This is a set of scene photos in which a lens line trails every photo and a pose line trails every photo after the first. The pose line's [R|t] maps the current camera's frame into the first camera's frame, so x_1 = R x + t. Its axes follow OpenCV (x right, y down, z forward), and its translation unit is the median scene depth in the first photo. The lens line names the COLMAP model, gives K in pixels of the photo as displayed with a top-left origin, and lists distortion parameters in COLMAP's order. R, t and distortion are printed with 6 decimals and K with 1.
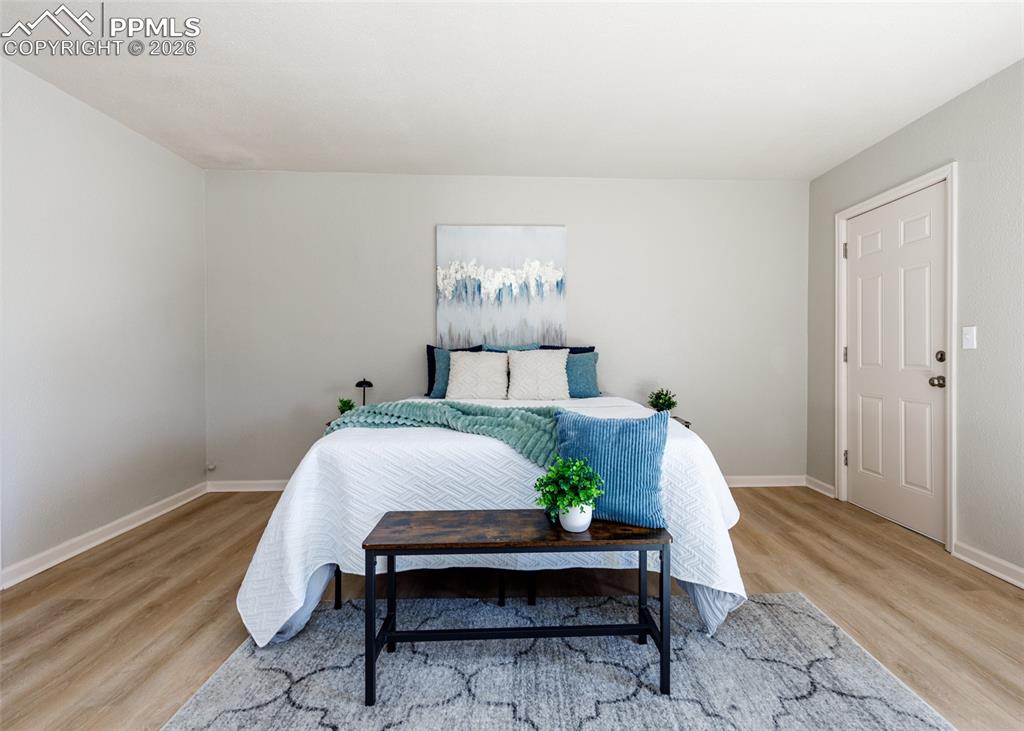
lens RADIAL K [[462.5, 0, 531.2], [0, 462.5, 356.9], [0, 0, 1]] dist [0.002494, 0.000127]
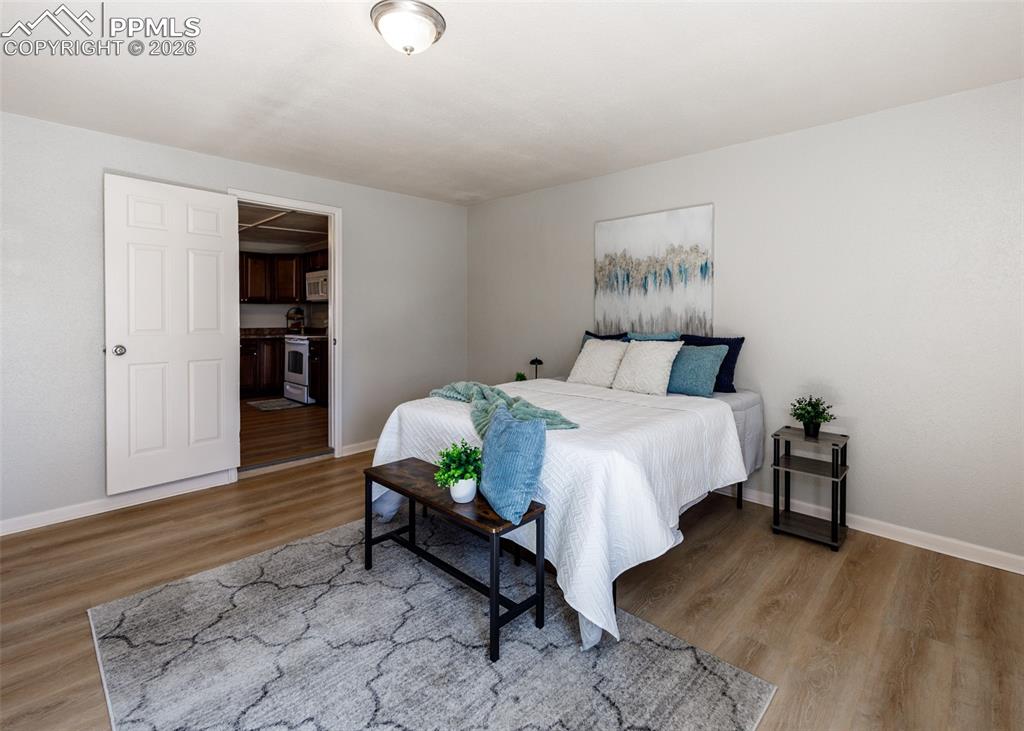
lens RADIAL K [[470.9, 0, 529.7], [0, 470.9, 322.5], [0, 0, 1]] dist [0.002212, 0.000204]
pose [[0.704863, 0.014530, -0.709195, 0.508140], [-0.010166, 0.999894, 0.010382, -0.058450], [0.709271, -0.000108, 0.704936, 0.099177]]
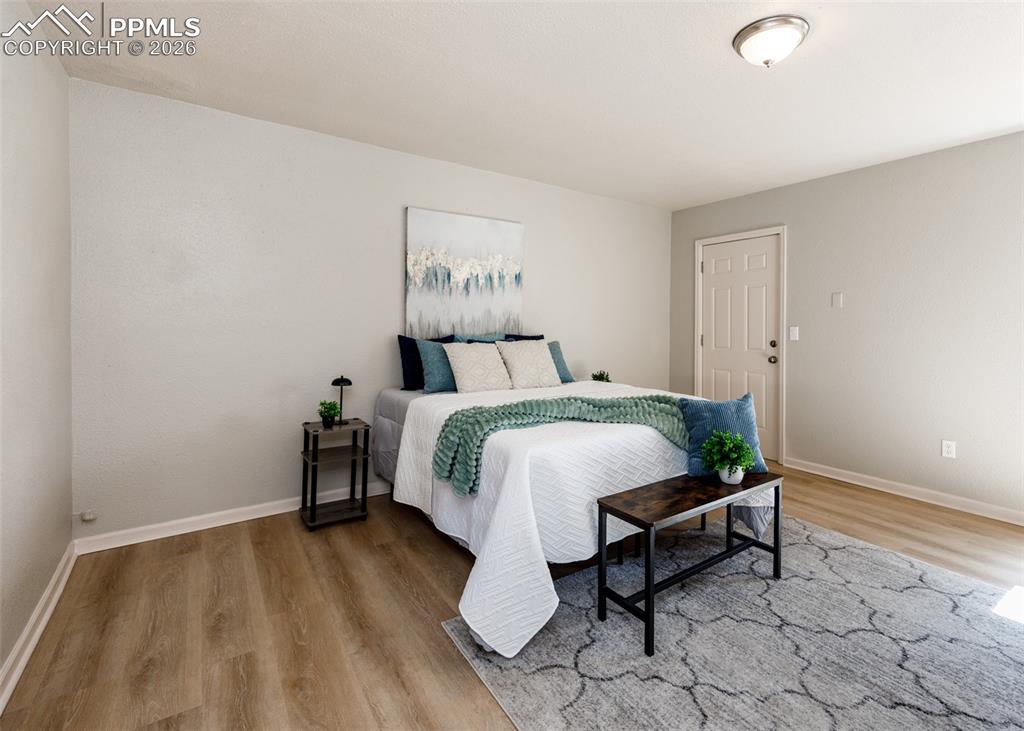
lens RADIAL K [[476.6, 0, 536.6], [0, 476.6, 326.5], [0, 0, 1]] dist [0.003823, 0.000055]
pose [[0.837308, 0.001622, 0.546730, -0.534554], [-0.001995, 0.999998, 0.000089, -0.045023], [-0.546729, -0.001166, 0.837309, 0.049287]]
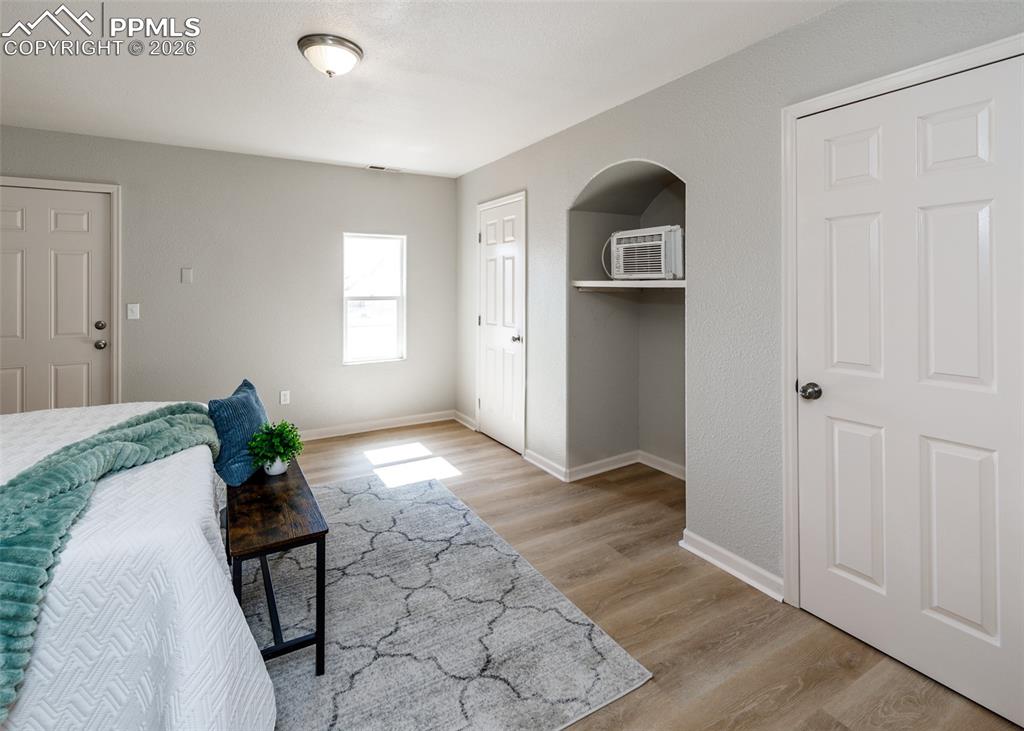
lens RADIAL K [[493.5, 0, 506.9], [0, 493.5, 279.2], [0, 0, 1]] dist [0.002983, -0.000881]
pose [[-0.470138, 0.016466, 0.882439, -0.680092], [0.013597, 0.999842, -0.011413, -0.076084], [-0.882488, 0.006633, -0.470288, 0.484263]]
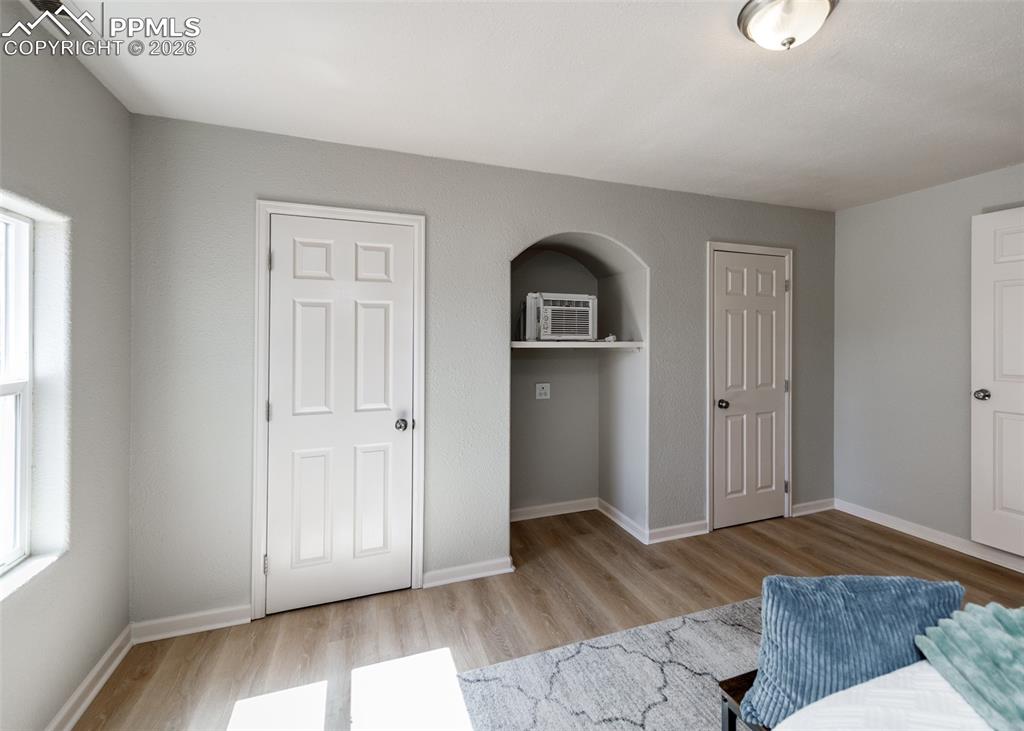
lens RADIAL K [[476.6, 0, 536.6], [0, 476.6, 326.5], [0, 0, 1]] dist [0.003823, 0.000055]
pose [[-0.941637, -0.005161, -0.336590, 0.383691], [-0.002614, 0.999964, -0.008020, -0.102502], [0.336619, -0.006672, -0.941617, 0.722197]]
